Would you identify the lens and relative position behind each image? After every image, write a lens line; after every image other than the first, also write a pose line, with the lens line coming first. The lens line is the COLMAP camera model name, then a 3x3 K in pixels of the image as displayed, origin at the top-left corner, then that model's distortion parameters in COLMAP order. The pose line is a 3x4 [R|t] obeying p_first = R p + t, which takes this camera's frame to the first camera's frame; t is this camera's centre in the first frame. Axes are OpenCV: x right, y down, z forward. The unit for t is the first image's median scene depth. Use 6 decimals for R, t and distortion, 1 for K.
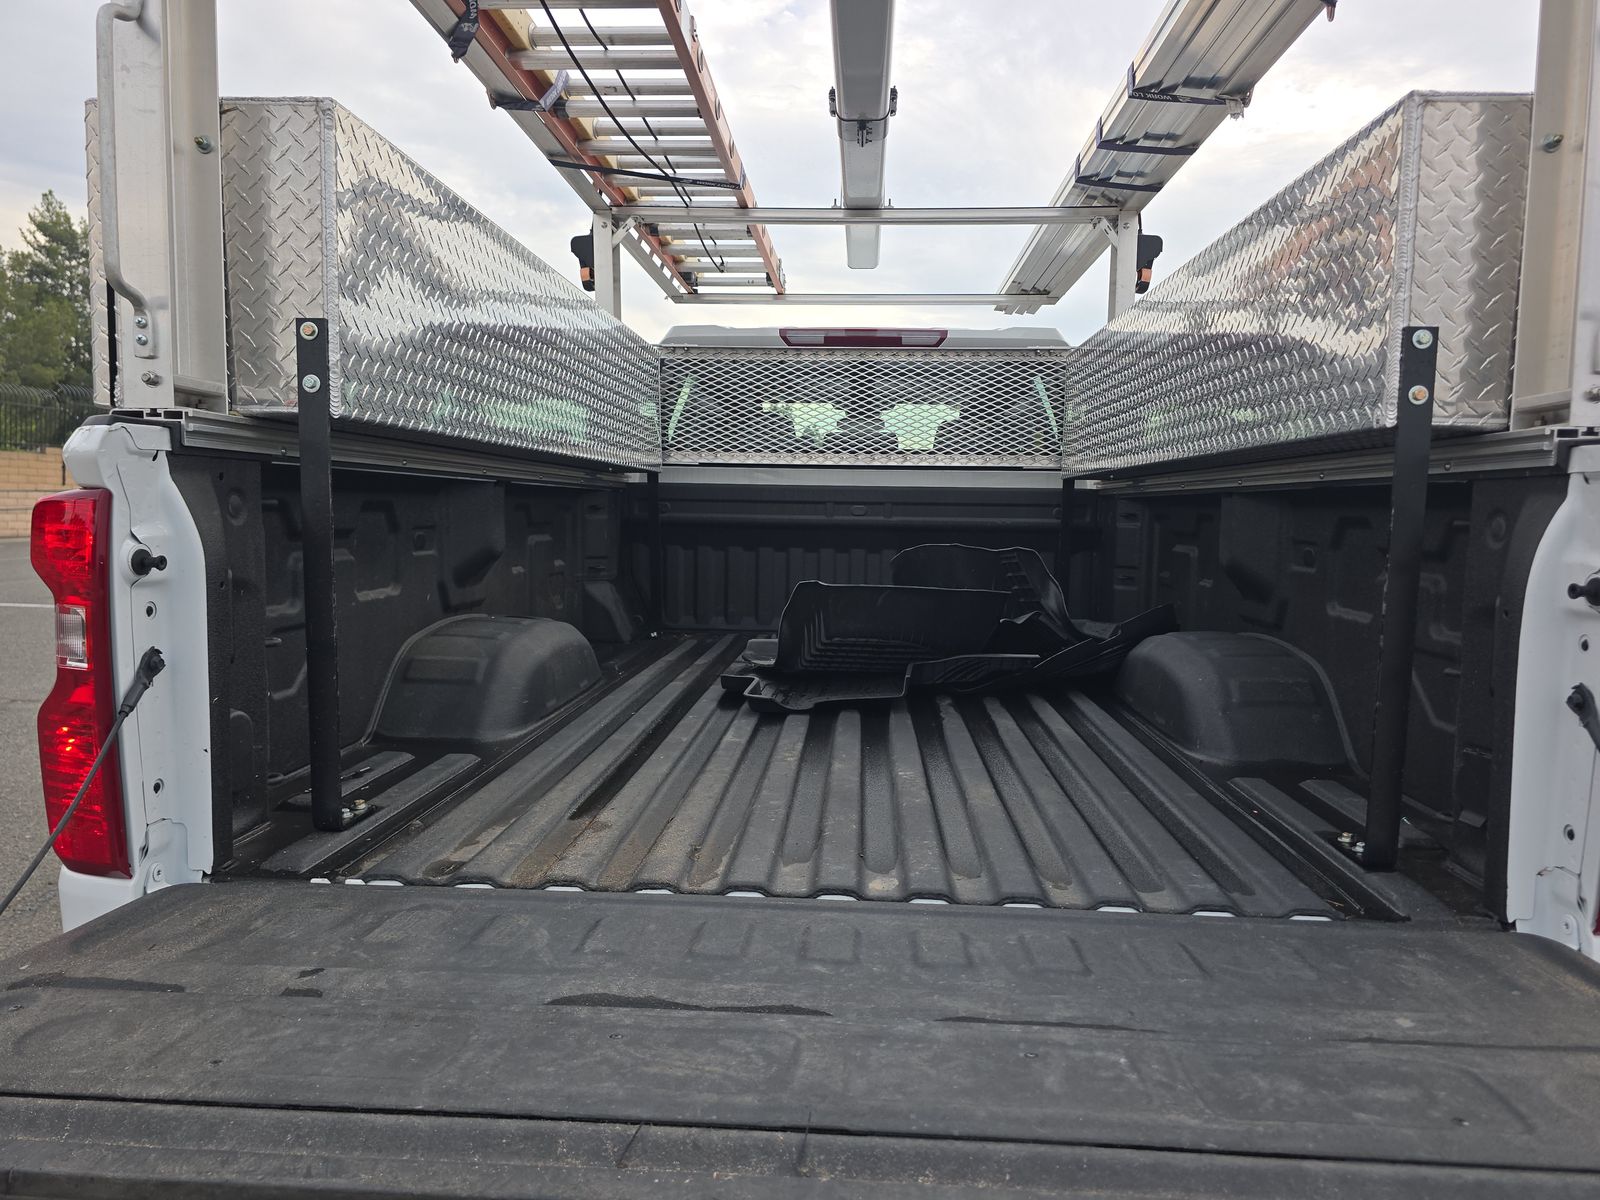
lens RADIAL K [[1095.7, 0, 803.8], [0, 1095.7, 599.4], [0, 0, 1]] dist [0.047921, -0.039871]
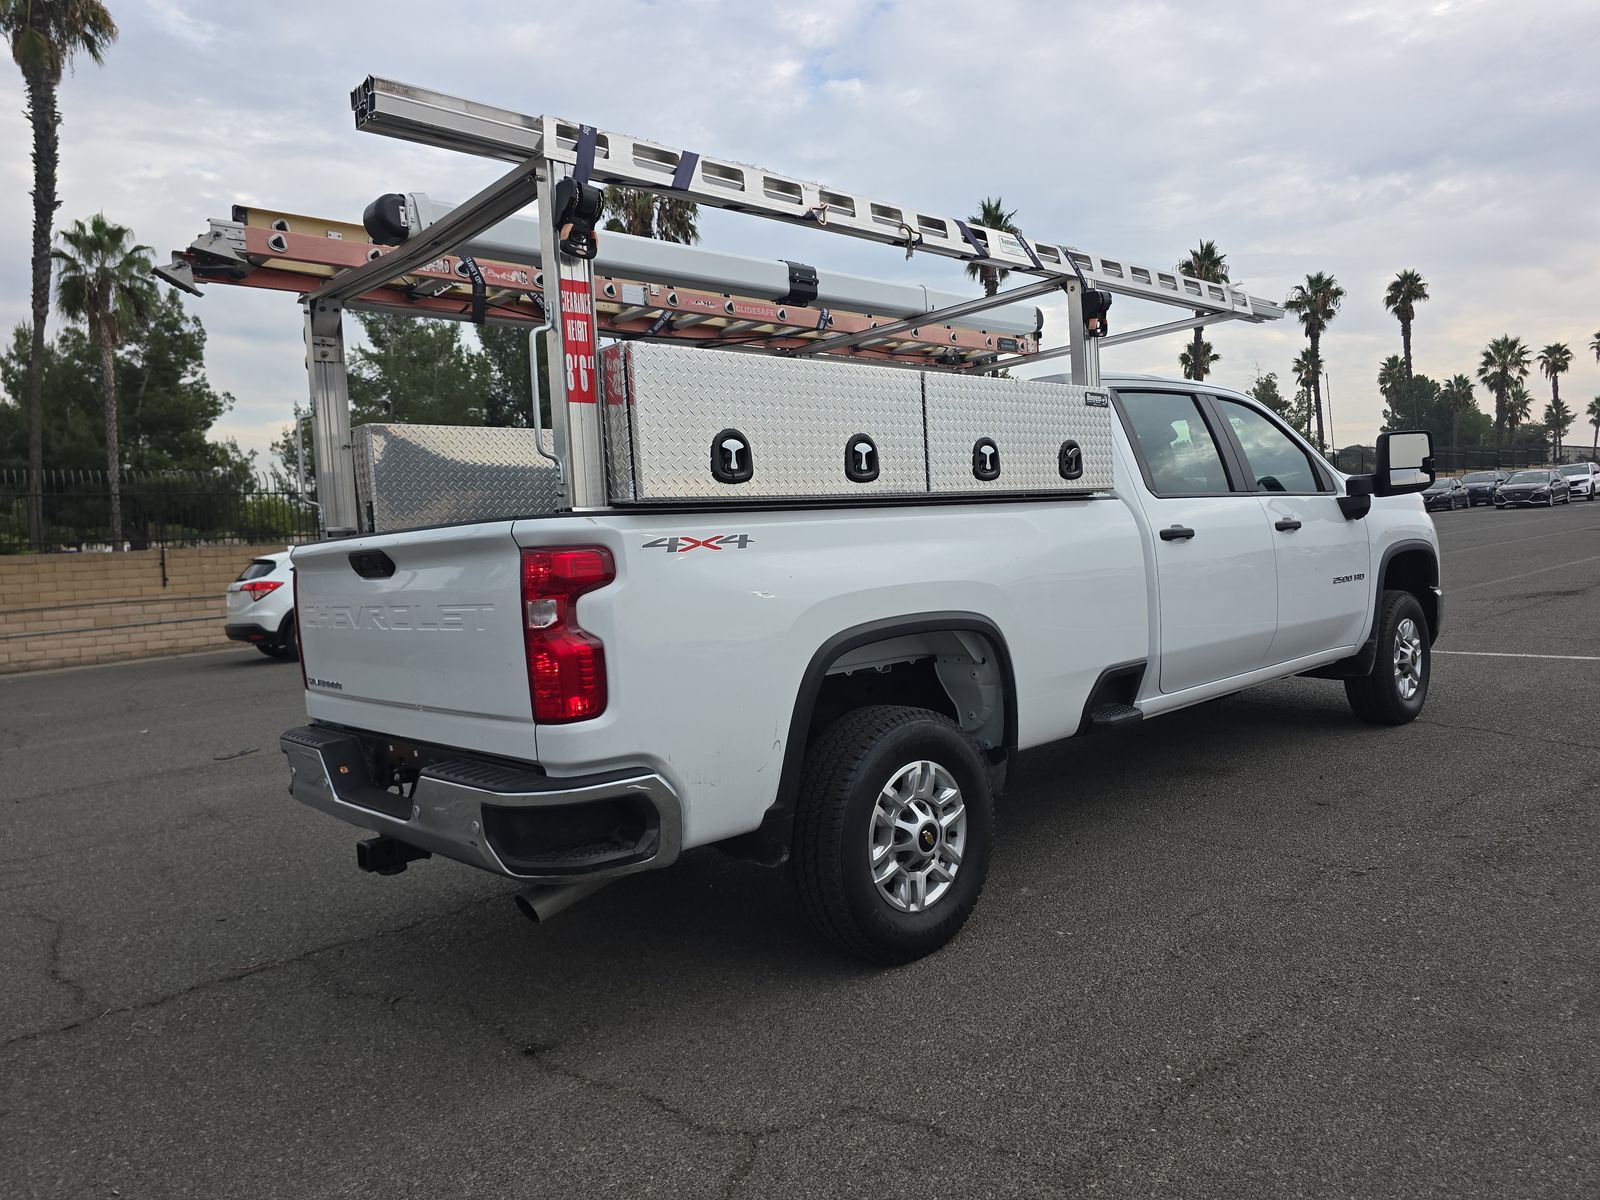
lens RADIAL K [[1095.7, 0, 803.8], [0, 1095.7, 599.4], [0, 0, 1]] dist [0.047921, -0.039871]
pose [[0.715827, -0.031666, -0.697559, 0.838820], [0.018925, 0.999484, -0.025952, 0.032588], [0.698021, 0.005376, 0.716057, -0.086785]]
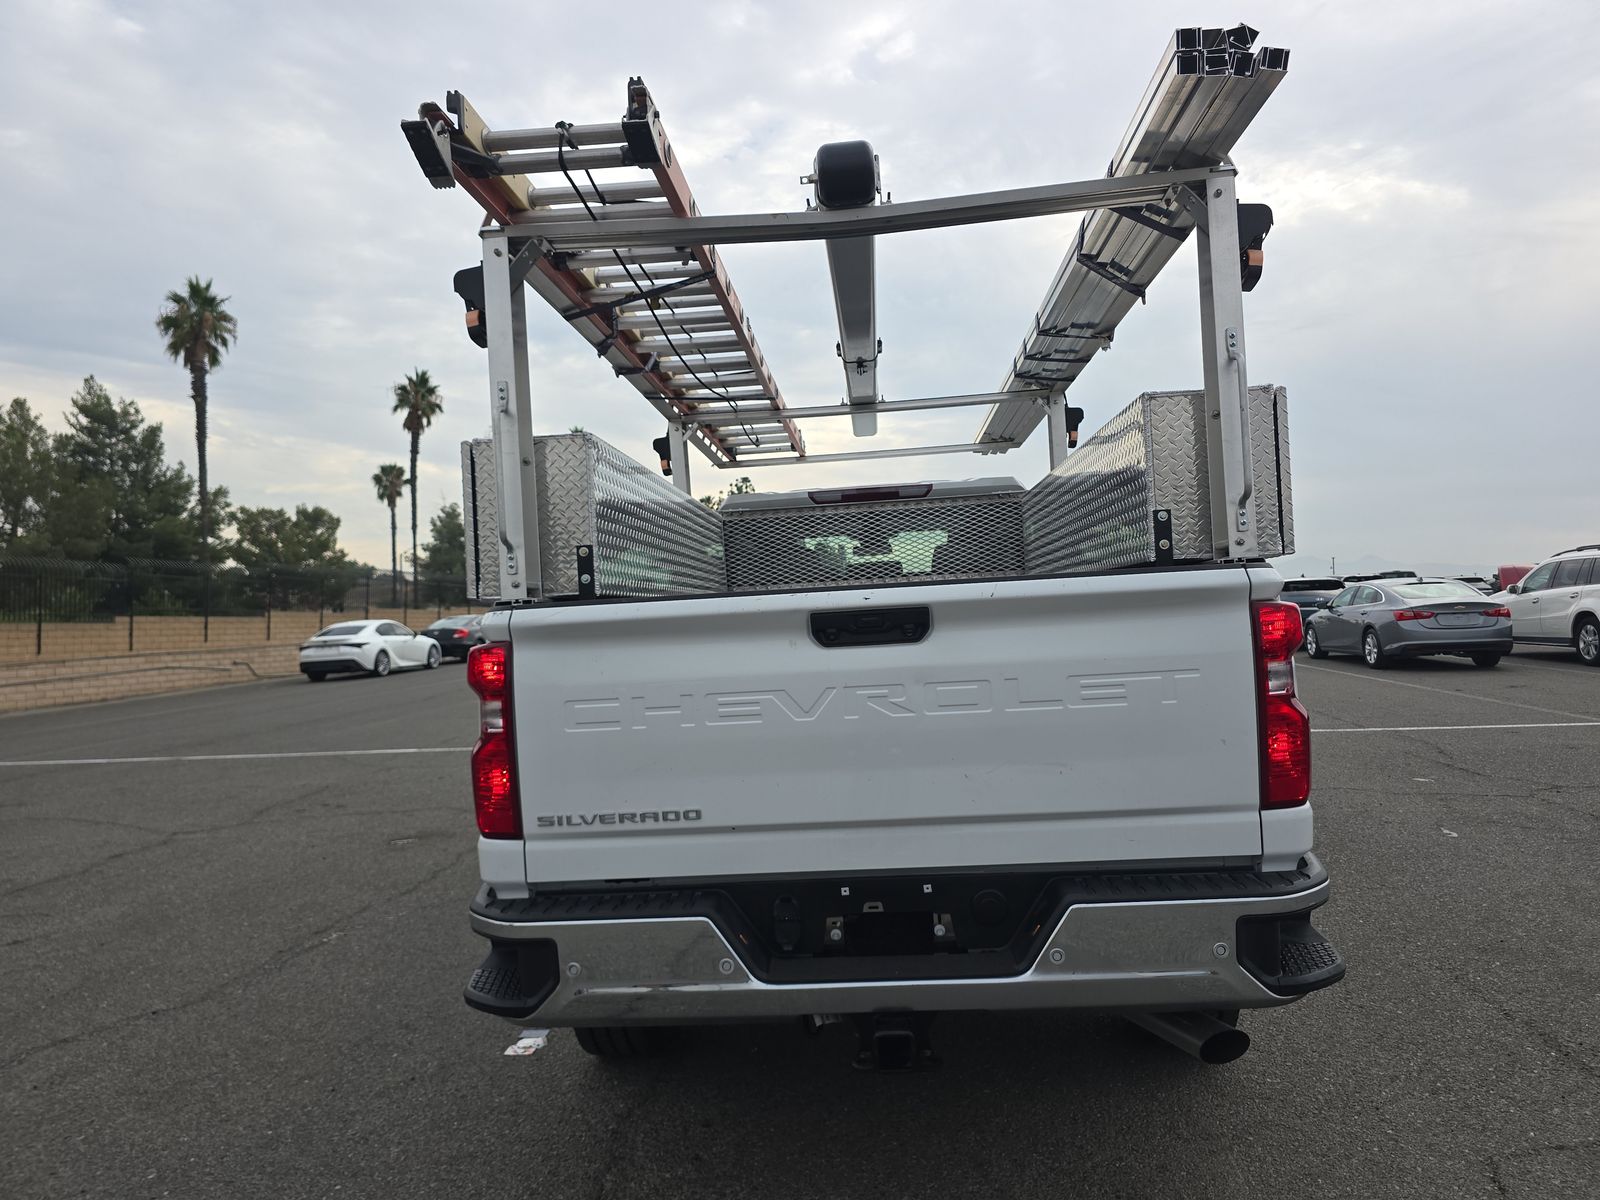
lens RADIAL K [[1095.7, 0, 803.8], [0, 1095.7, 599.4], [0, 0, 1]] dist [0.047921, -0.039871]
pose [[0.997291, -0.072285, -0.013628, -0.017913], [0.070509, 0.992190, -0.102899, 0.021792], [0.020960, 0.101659, 0.994598, -0.314241]]
